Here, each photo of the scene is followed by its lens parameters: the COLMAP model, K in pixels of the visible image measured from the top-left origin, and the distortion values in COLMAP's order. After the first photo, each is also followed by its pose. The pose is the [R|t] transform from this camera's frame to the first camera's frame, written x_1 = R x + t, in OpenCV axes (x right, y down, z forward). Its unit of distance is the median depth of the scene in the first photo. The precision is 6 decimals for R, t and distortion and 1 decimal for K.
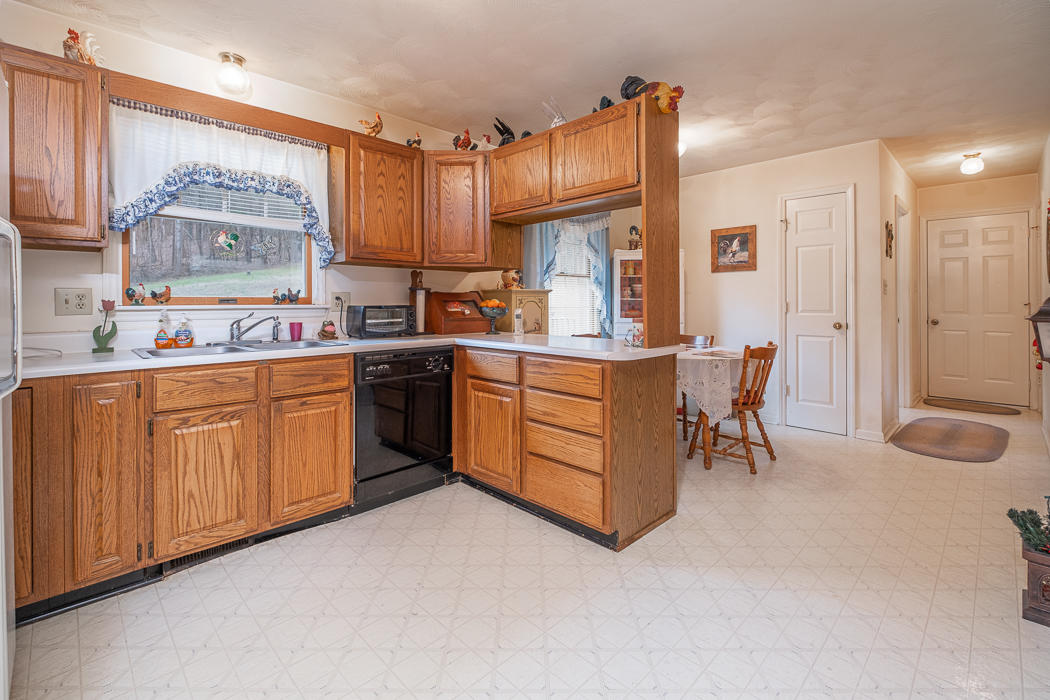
lens RADIAL K [[466.1, 0, 525.5], [0, 466.1, 314.0], [0, 0, 1]] dist [0.002840, -0.007116]
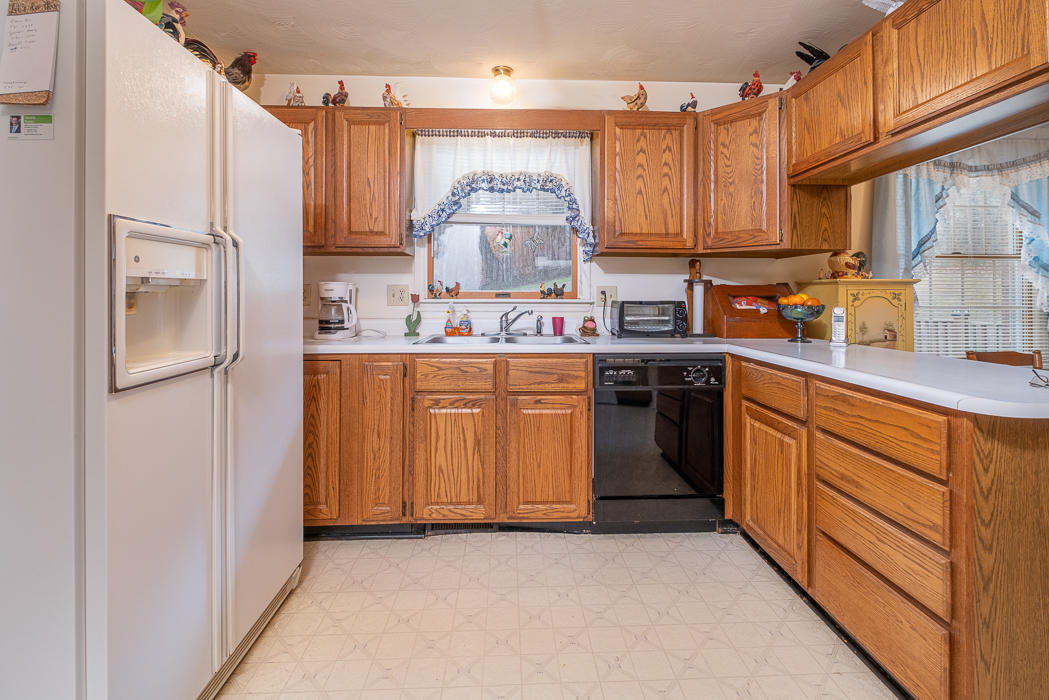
lens RADIAL K [[469.5, 0, 524.5], [0, 469.5, 297.5], [0, 0, 1]] dist [0.002990, -0.007347]
pose [[0.737456, 0.006576, -0.675364, 0.140865], [-0.022193, 0.999649, -0.014499, -0.007819], [0.675031, 0.025681, 0.737342, 0.230621]]
